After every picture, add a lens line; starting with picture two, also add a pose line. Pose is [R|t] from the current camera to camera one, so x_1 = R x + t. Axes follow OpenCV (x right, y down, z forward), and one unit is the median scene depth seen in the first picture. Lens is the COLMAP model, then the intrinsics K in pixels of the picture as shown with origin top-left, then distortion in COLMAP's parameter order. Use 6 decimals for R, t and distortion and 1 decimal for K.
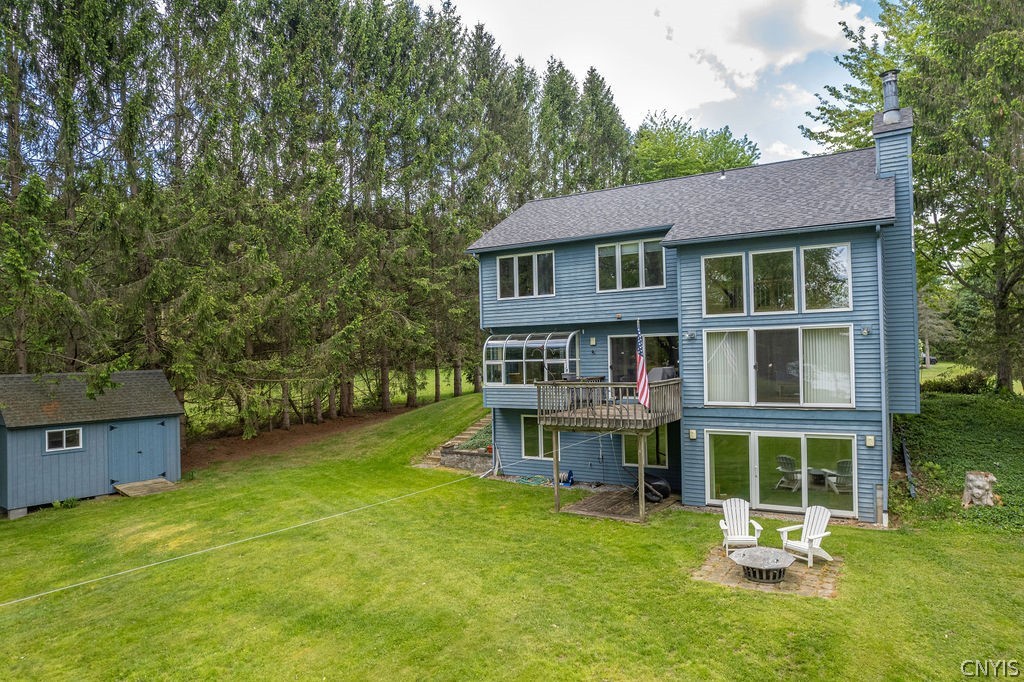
lens RADIAL K [[664.0, 0, 512.0], [0, 664.0, 341.0], [0, 0, 1]] dist [-0.076905, 0.068622]
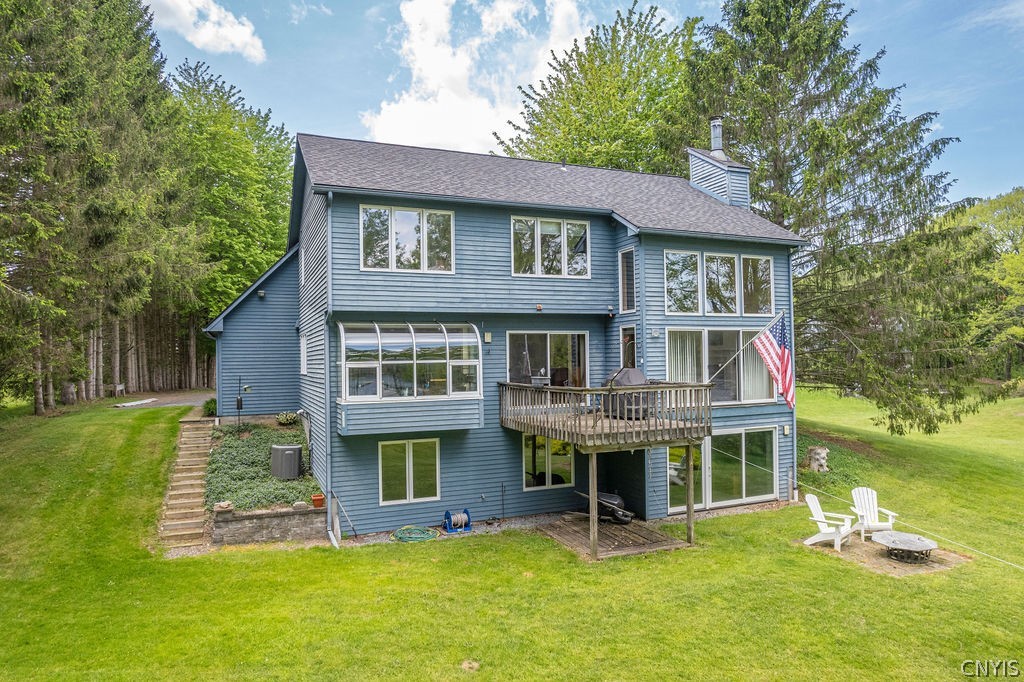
lens RADIAL K [[664.0, 0, 512.0], [0, 664.0, 341.0], [0, 0, 1]] dist [-0.076905, 0.068622]
pose [[0.568782, 0.033084, 0.821823, -0.517136], [-0.014993, 0.999442, -0.029858, 0.028153], [-0.822352, 0.004661, 0.568960, 0.551639]]
